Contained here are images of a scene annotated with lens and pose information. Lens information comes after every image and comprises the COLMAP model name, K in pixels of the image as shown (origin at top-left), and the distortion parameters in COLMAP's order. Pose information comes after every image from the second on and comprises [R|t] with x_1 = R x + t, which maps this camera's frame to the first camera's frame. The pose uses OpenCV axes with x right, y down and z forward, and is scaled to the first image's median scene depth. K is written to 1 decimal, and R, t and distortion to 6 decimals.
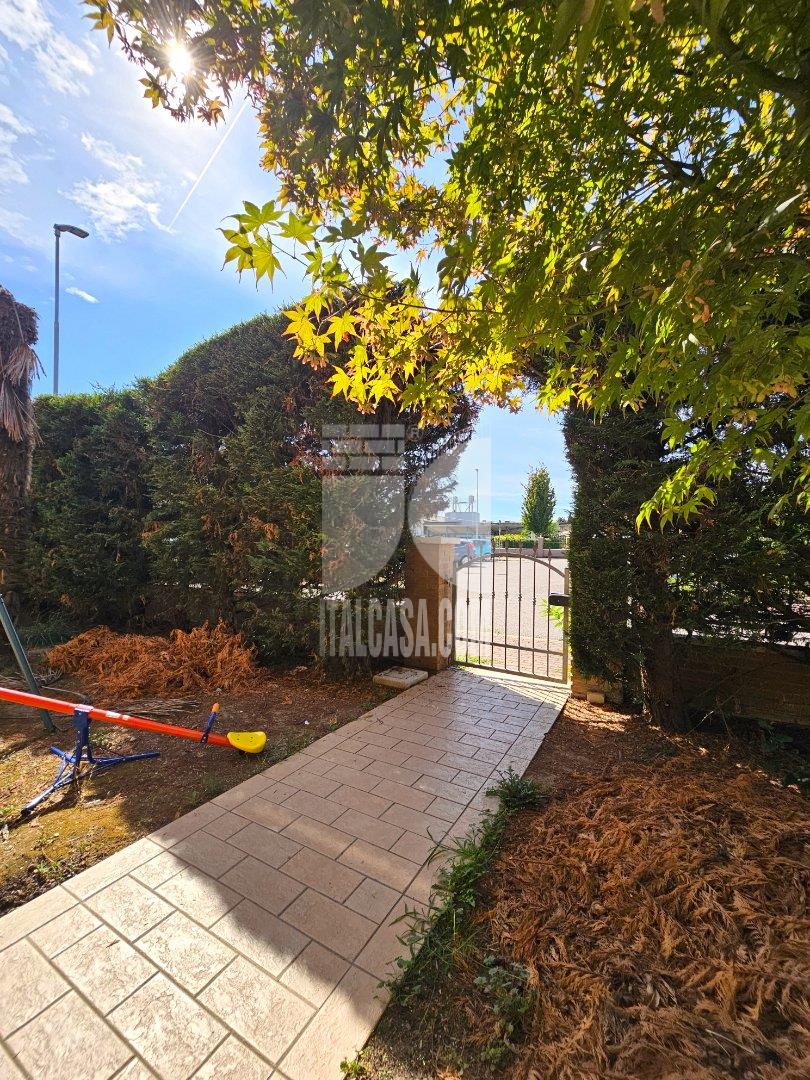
lens RADIAL K [[448.0, 0, 396.7], [0, 448.0, 537.2], [0, 0, 1]] dist [0.003470, 0.000497]
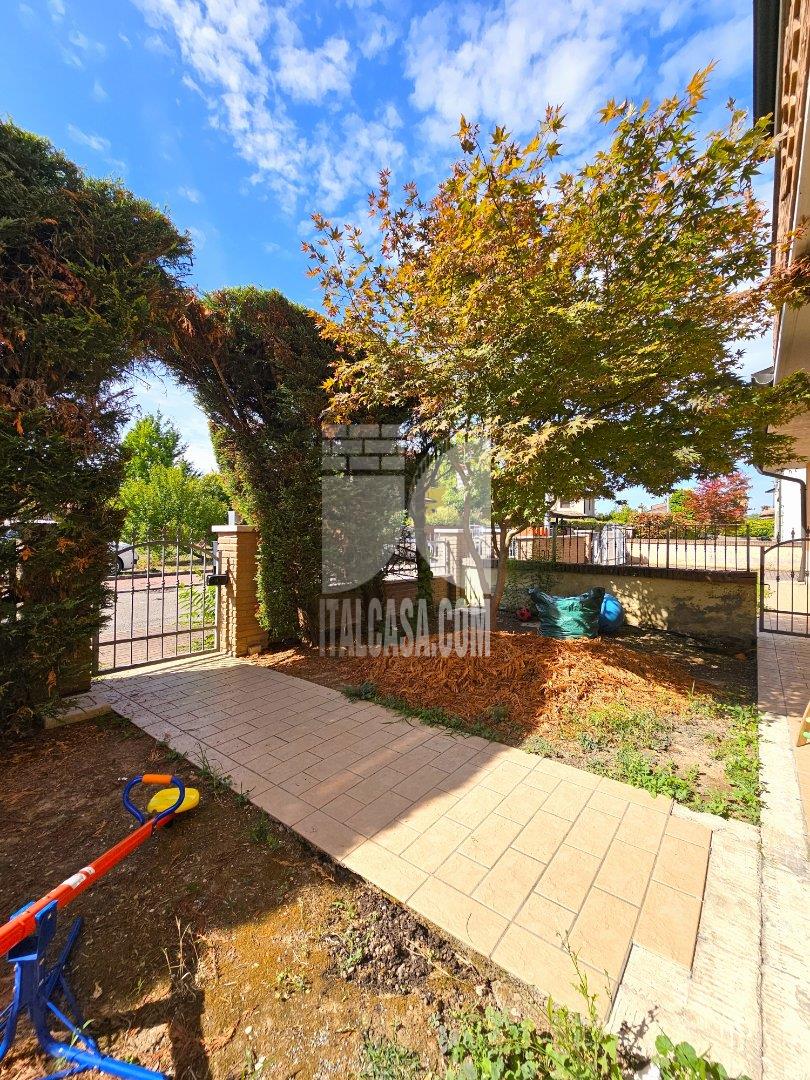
lens RADIAL K [[448.0, 0, 396.1], [0, 448.0, 537.6], [0, 0, 1]] dist [0.003470, 0.000497]
pose [[0.137091, -0.017494, 0.990404, -0.889778], [-0.013526, 0.999718, 0.019531, 0.002878], [-0.990466, -0.016073, 0.136816, 0.489070]]
